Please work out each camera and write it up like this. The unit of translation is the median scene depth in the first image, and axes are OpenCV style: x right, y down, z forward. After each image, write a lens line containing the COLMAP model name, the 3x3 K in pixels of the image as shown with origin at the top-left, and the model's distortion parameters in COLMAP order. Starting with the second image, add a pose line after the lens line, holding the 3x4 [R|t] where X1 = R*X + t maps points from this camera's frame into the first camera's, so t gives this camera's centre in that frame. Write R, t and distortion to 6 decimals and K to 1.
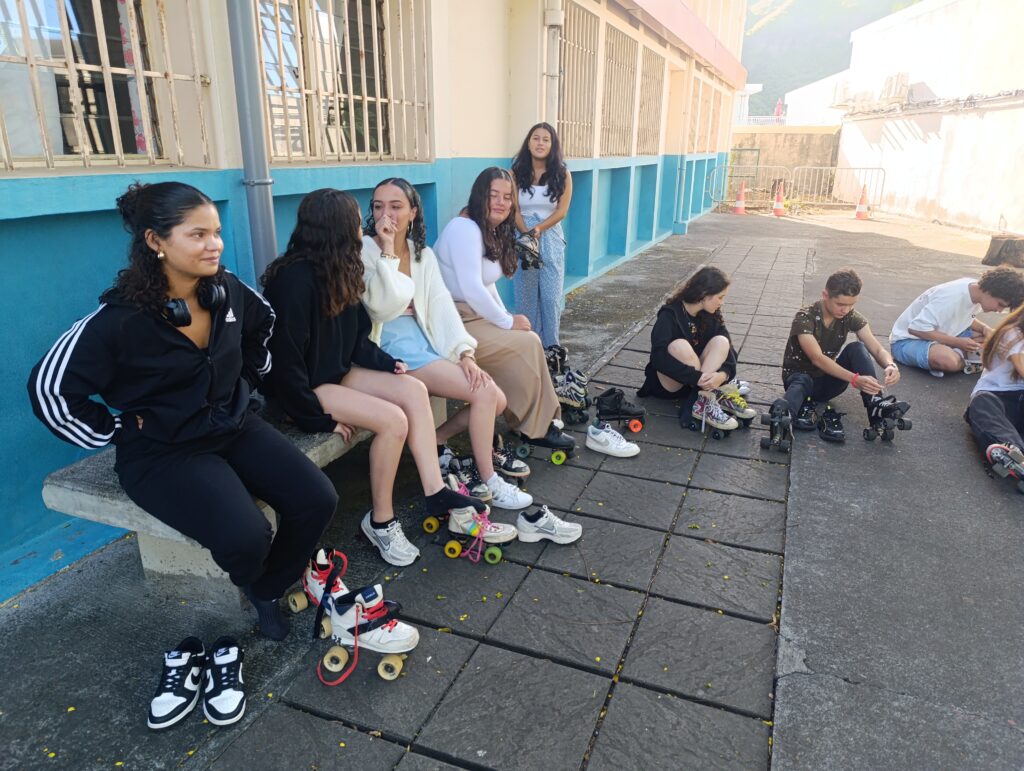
lens RADIAL K [[684.9, 0, 516.3], [0, 684.9, 383.2], [0, 0, 1]] dist [0.002266, 0.006615]
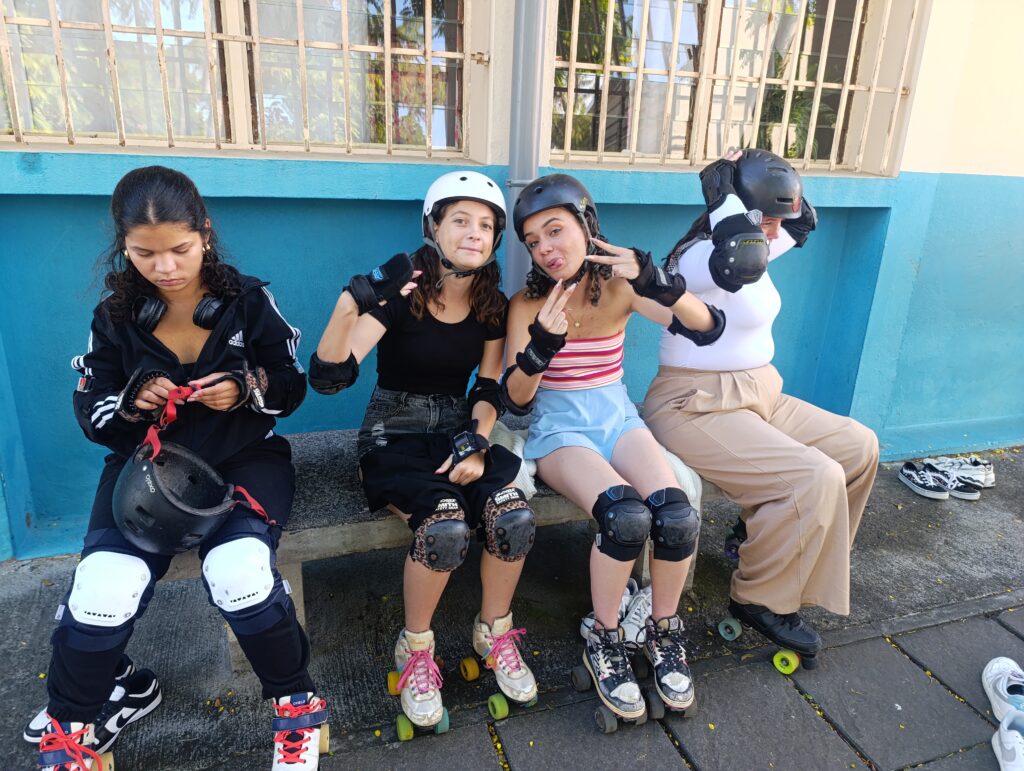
lens RADIAL K [[684.9, 0, 513.8], [0, 684.9, 380.1], [0, 0, 1]] dist [0.002266, 0.006615]
pose [[0.637075, 0.265338, -0.723693, 0.173596], [-0.279953, 0.954420, 0.103486, -0.102037], [0.718166, 0.136672, 0.682319, 0.313262]]
